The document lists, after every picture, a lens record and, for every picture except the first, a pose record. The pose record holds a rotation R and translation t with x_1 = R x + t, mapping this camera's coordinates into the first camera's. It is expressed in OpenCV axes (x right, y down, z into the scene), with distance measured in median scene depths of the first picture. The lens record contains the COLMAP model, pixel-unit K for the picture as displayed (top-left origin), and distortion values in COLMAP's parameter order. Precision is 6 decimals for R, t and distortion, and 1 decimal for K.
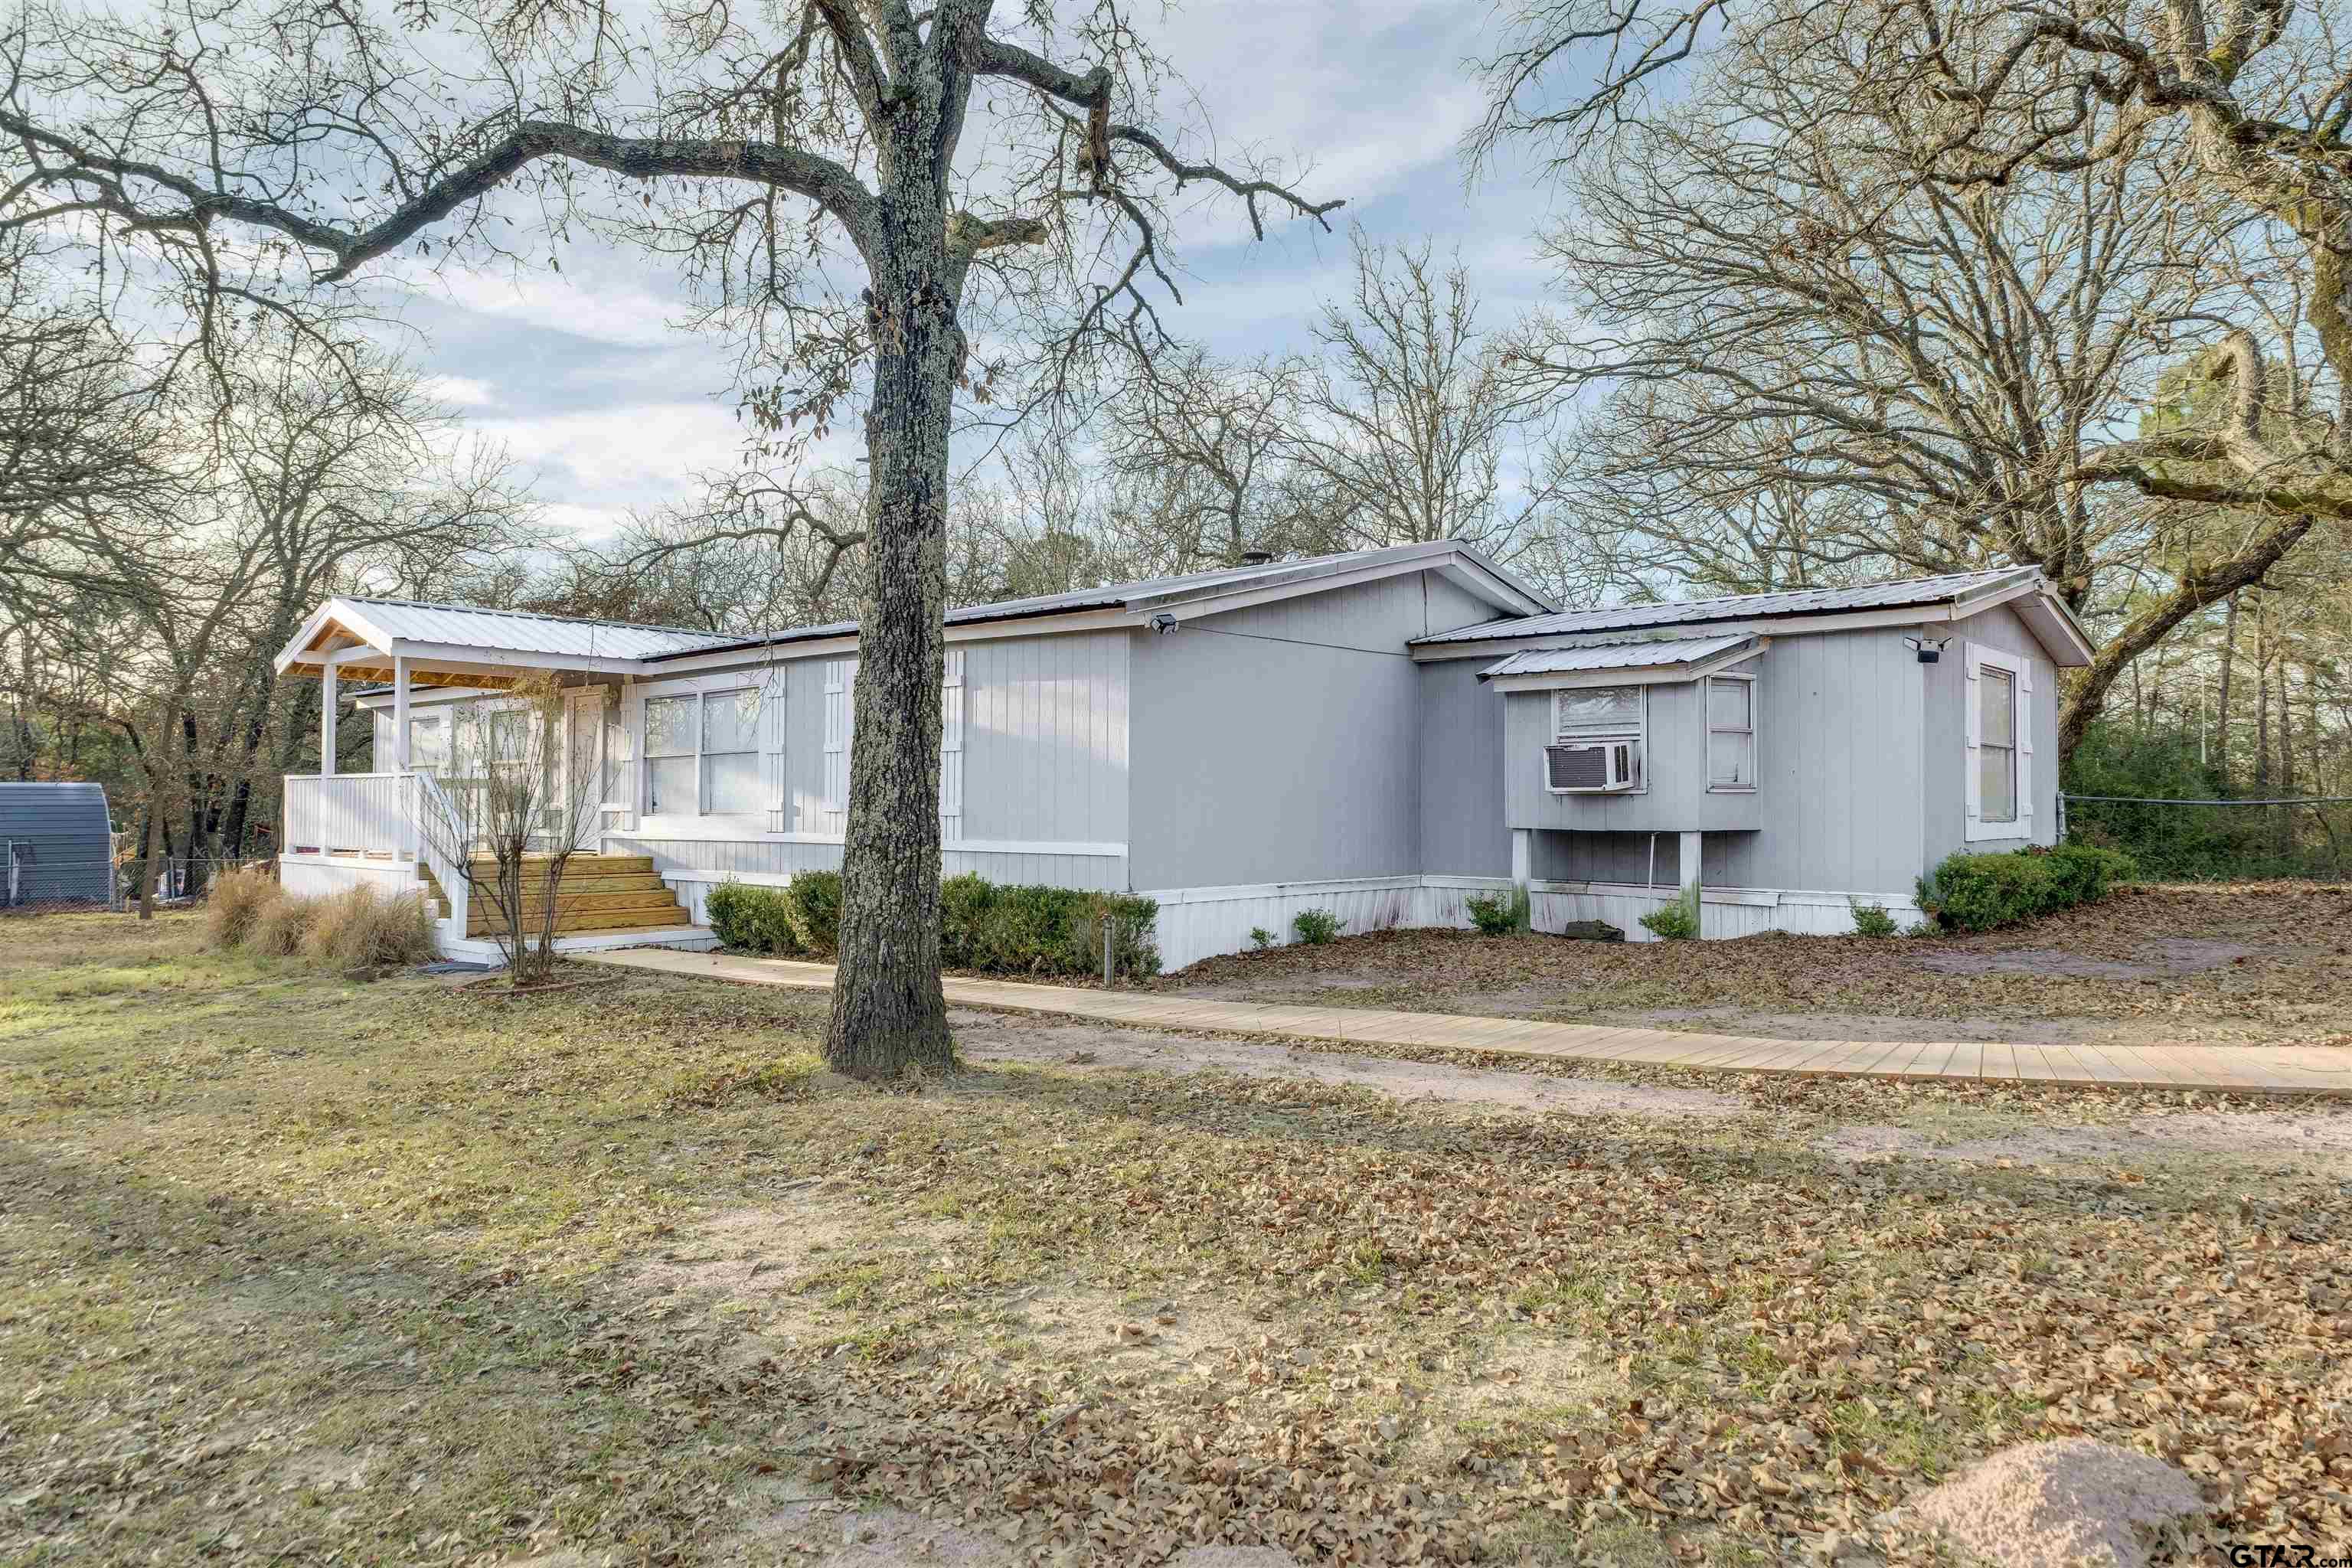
lens RADIAL K [[1481.2, 0, 1176.0], [0, 1481.2, 784.0], [0, 0, 1]] dist [-0.000722, -0.000180]
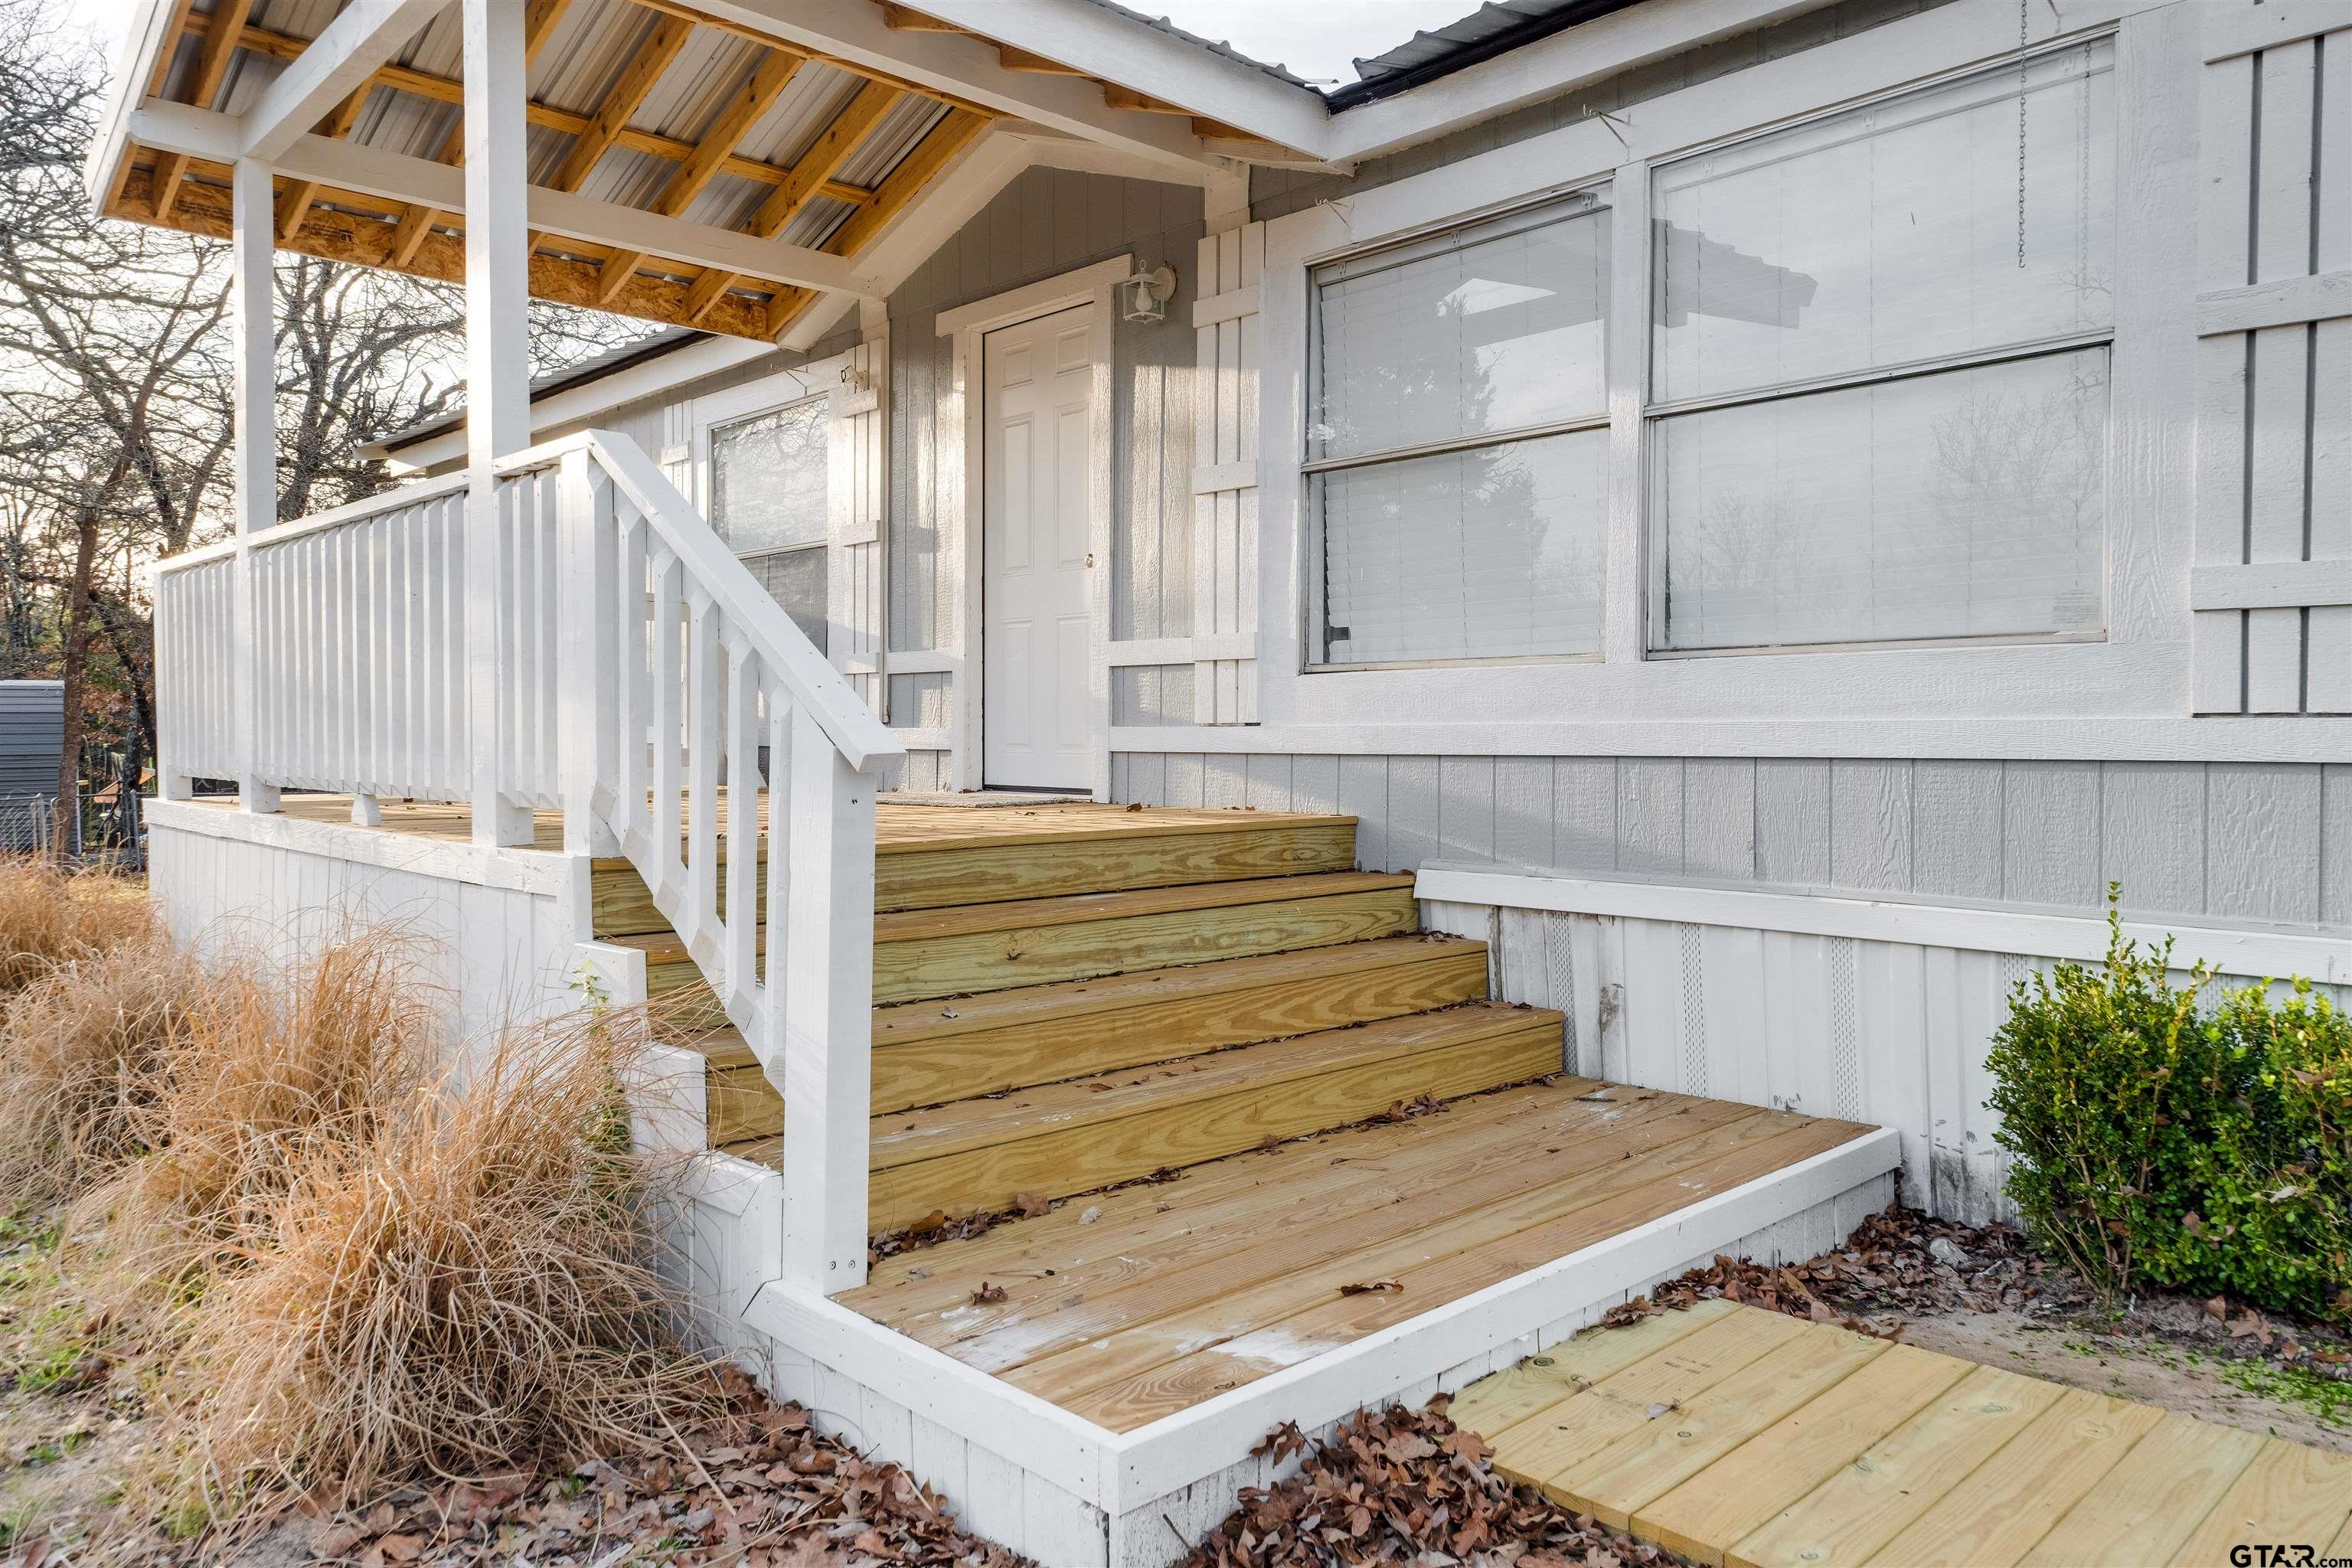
lens RADIAL K [[1612.8, 0, 1176.0], [0, 1612.8, 784.0], [0, 0, 1]] dist [0.001163, 0.000453]
pose [[0.997318, 0.001988, -0.073157, -0.374002], [0.001540, 0.998839, 0.048140, 0.028661], [0.073168, -0.048124, 0.996158, 0.706514]]
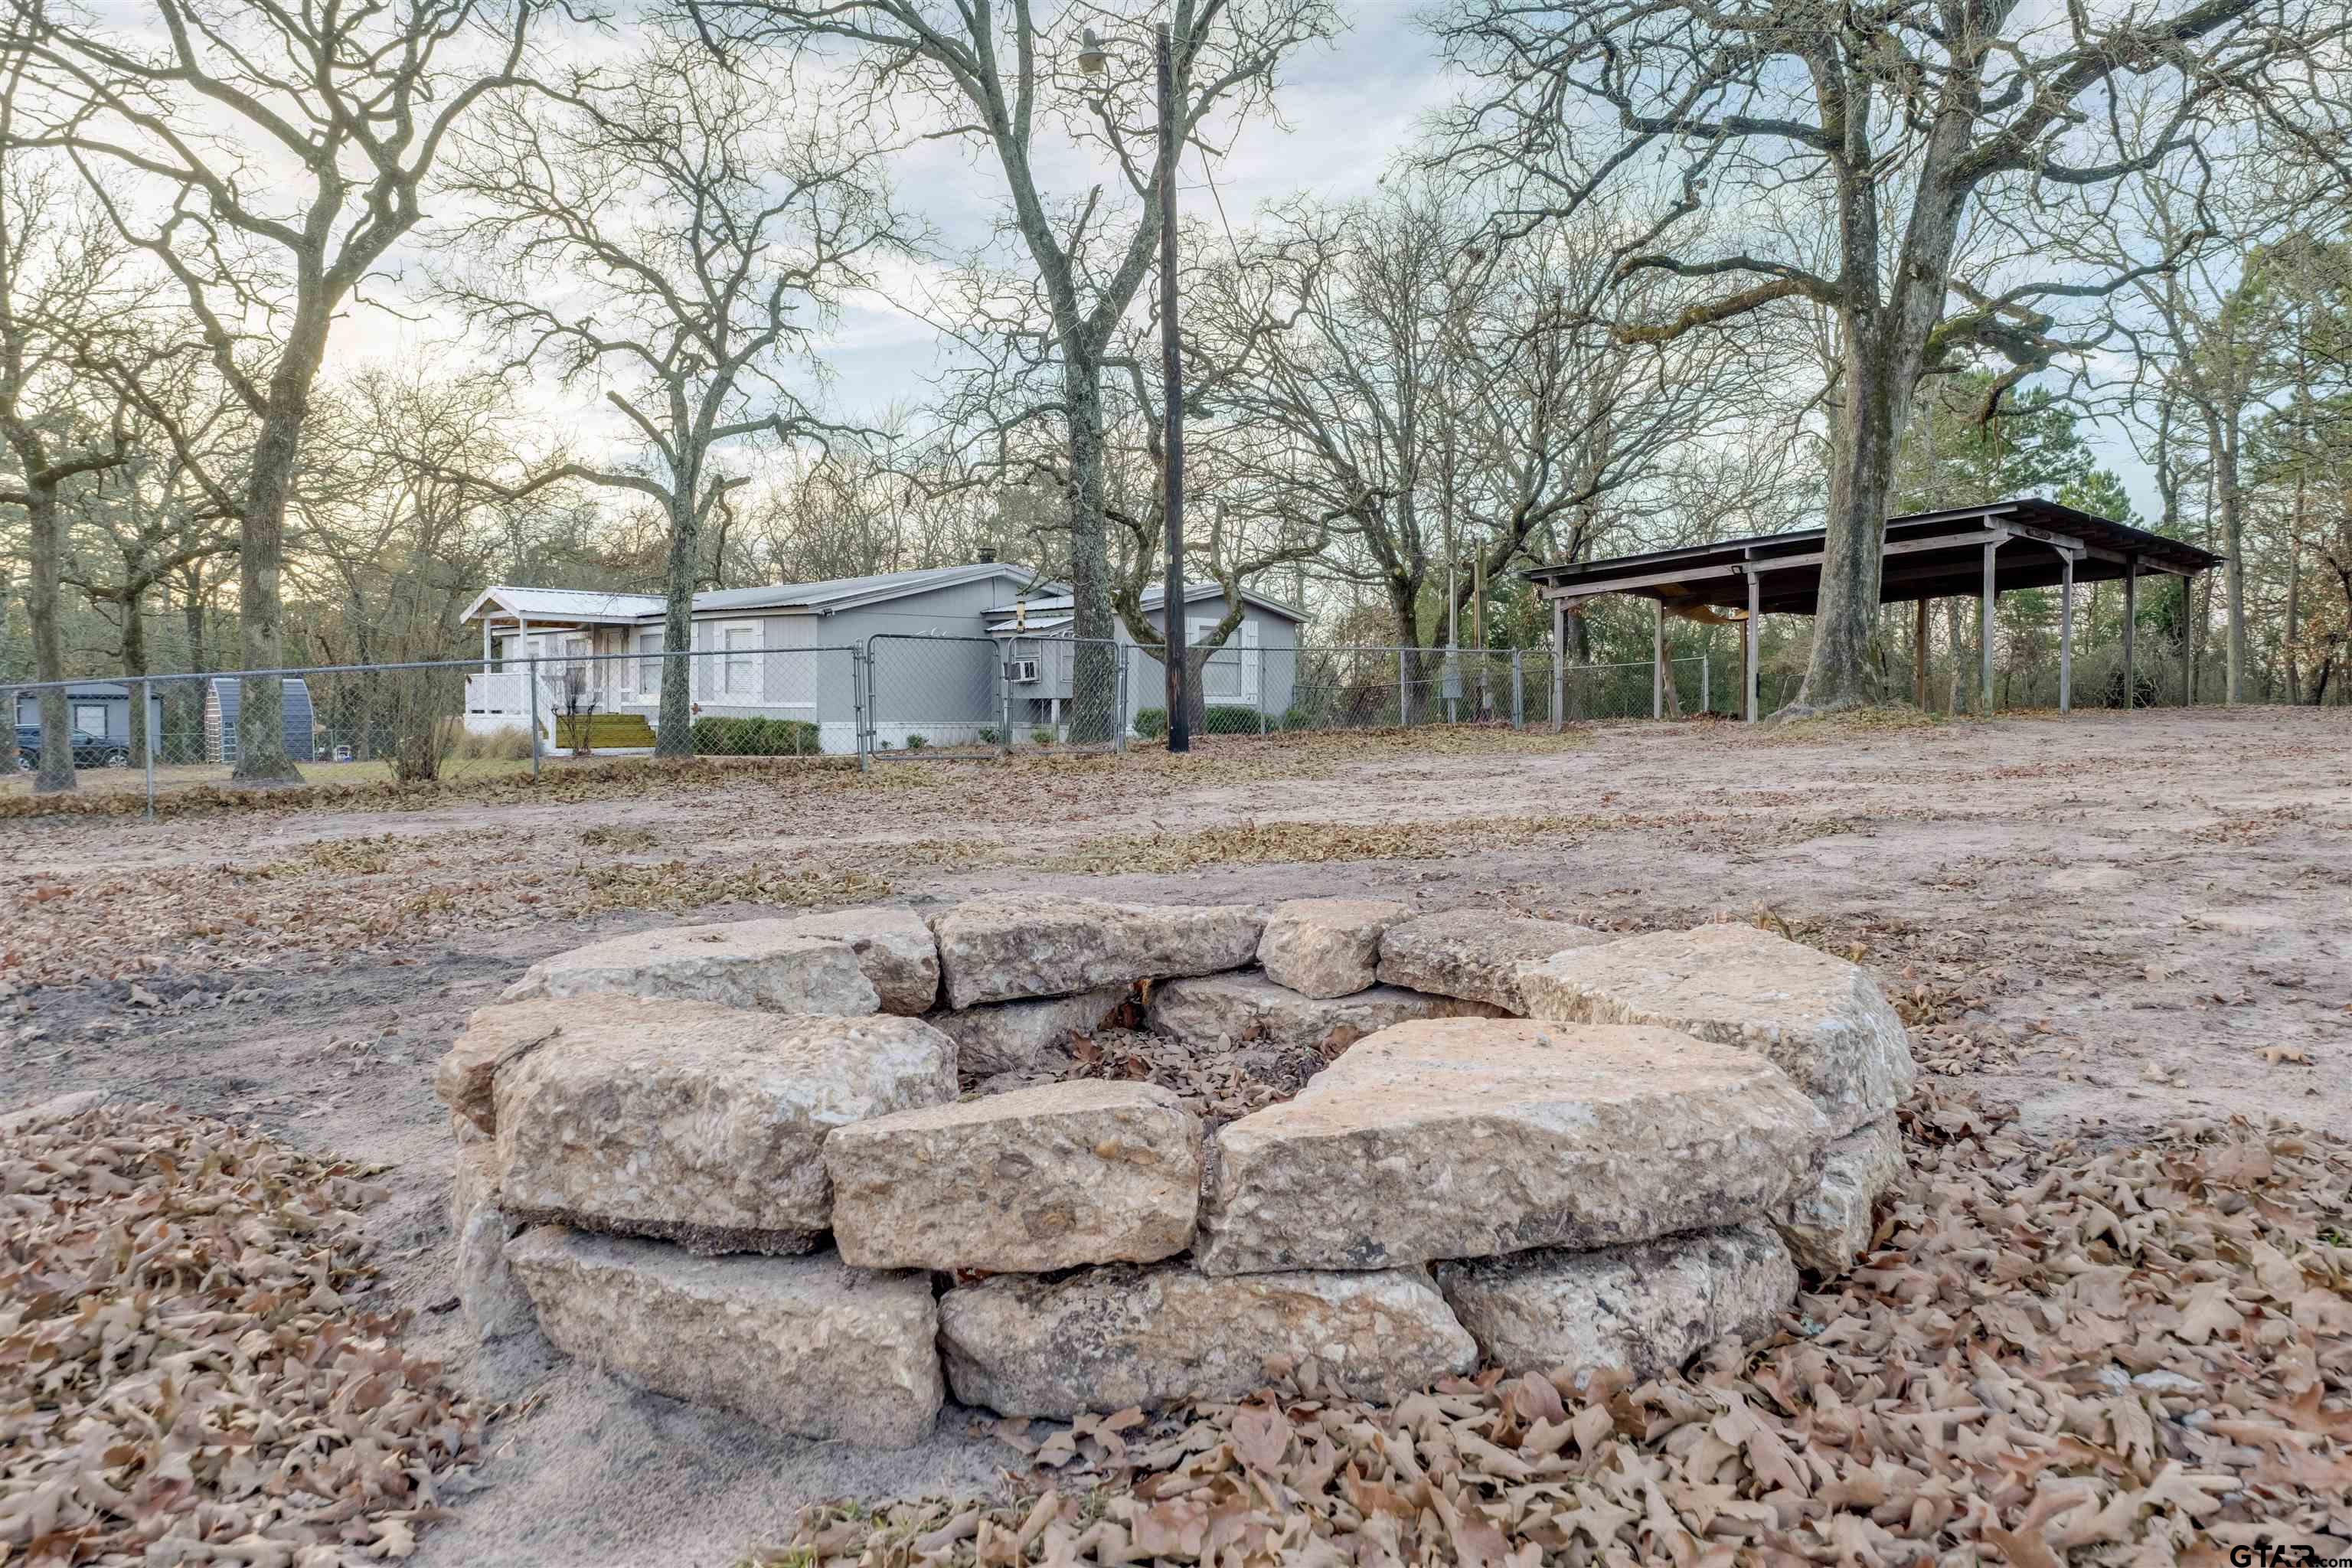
lens RADIAL K [[1612.8, 0, 1176.0], [0, 1612.8, 784.0], [0, 0, 1]] dist [0.001163, 0.000453]
pose [[0.996698, 0.008766, -0.080726, 0.554992], [-0.003934, 0.998201, 0.059824, 0.009320], [0.081105, -0.059308, 0.994939, -1.149660]]
